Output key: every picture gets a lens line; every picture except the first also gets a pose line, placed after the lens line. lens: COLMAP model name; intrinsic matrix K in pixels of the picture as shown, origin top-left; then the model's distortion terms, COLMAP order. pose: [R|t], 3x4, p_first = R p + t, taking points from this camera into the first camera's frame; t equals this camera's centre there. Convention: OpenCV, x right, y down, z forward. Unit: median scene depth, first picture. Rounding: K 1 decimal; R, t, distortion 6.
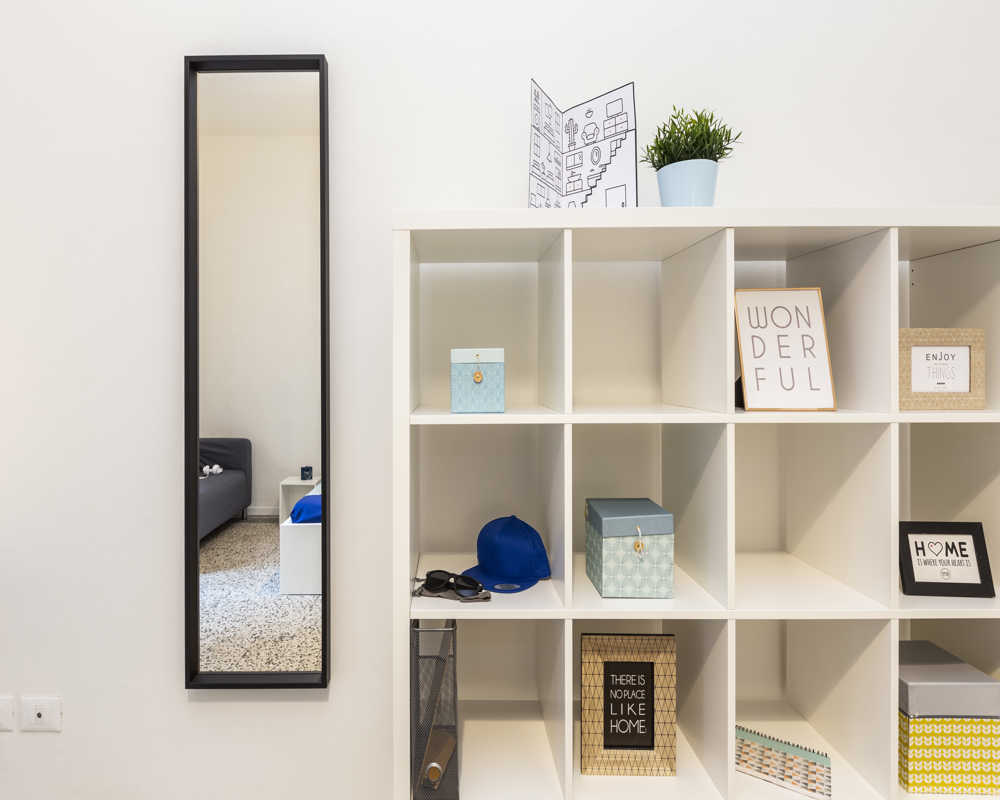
lens RADIAL K [[496.4, 0, 497.1], [0, 496.4, 382.6], [0, 0, 1]] dist [0.000057, -0.000692]
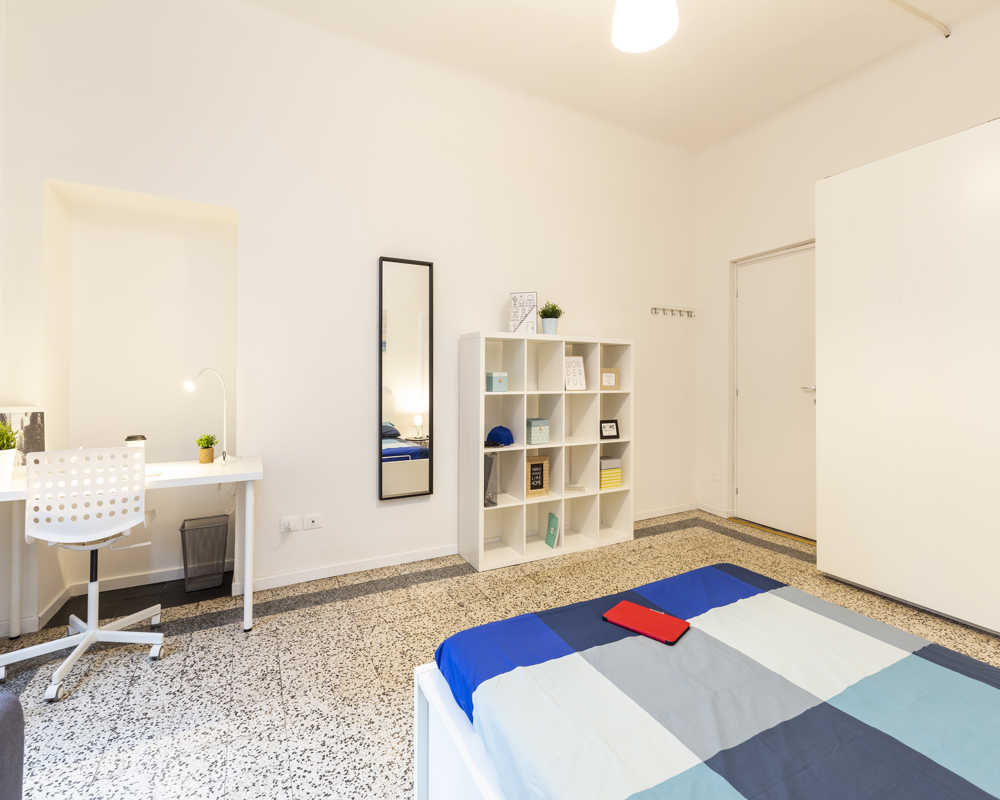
lens RADIAL K [[475.4, 0, 519.3], [0, 475.4, 375.3], [0, 0, 1]] dist [-0.001802, 0.000091]
pose [[0.879968, 0.008943, 0.474949, -1.413363], [-0.004280, 0.999931, -0.010899, -0.013959], [-0.475014, 0.007559, 0.879946, -1.847500]]
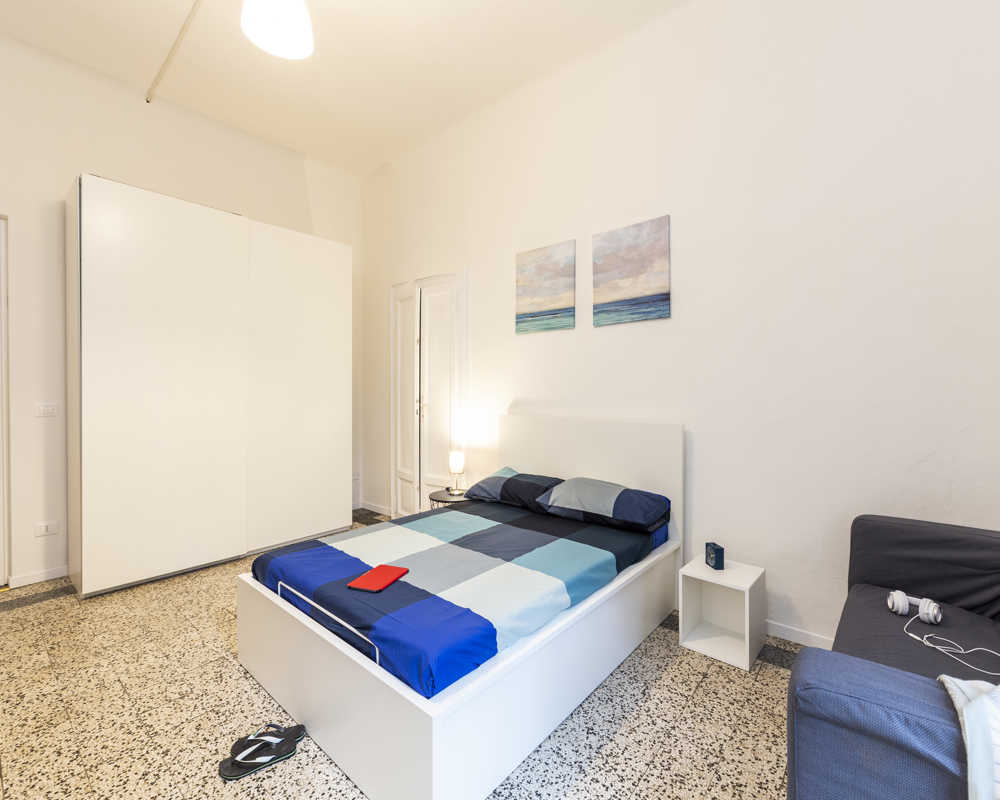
lens RADIAL K [[453.7, 0, 498.6], [0, 453.7, 387.1], [0, 0, 1]] dist [0.000516, 0.000173]
pose [[-0.759770, 0.005751, 0.650166, -1.910289], [0.005318, 0.999982, -0.002631, -0.031376], [-0.650170, 0.001459, -0.759788, 0.287819]]
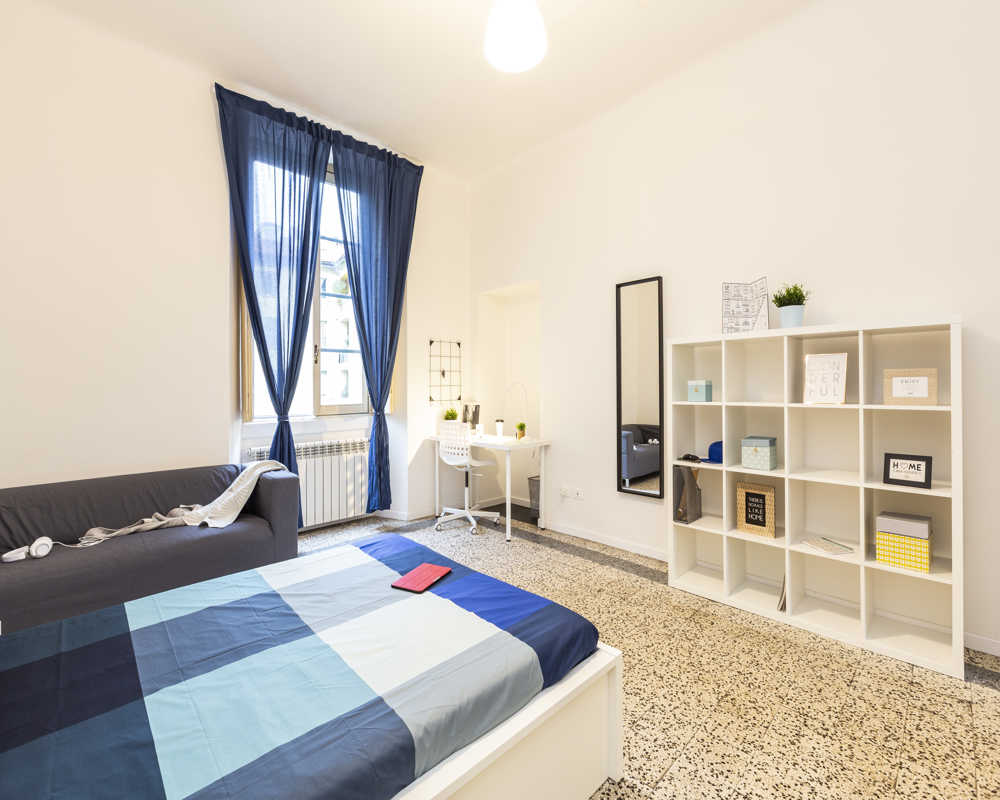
lens RADIAL K [[453.7, 0, 498.6], [0, 453.7, 387.1], [0, 0, 1]] dist [0.000516, 0.000173]
pose [[0.694928, -0.001865, -0.719077, 1.086159], [0.001310, 0.999998, -0.001327, -0.025389], [0.719078, -0.000019, 0.694929, -1.772459]]
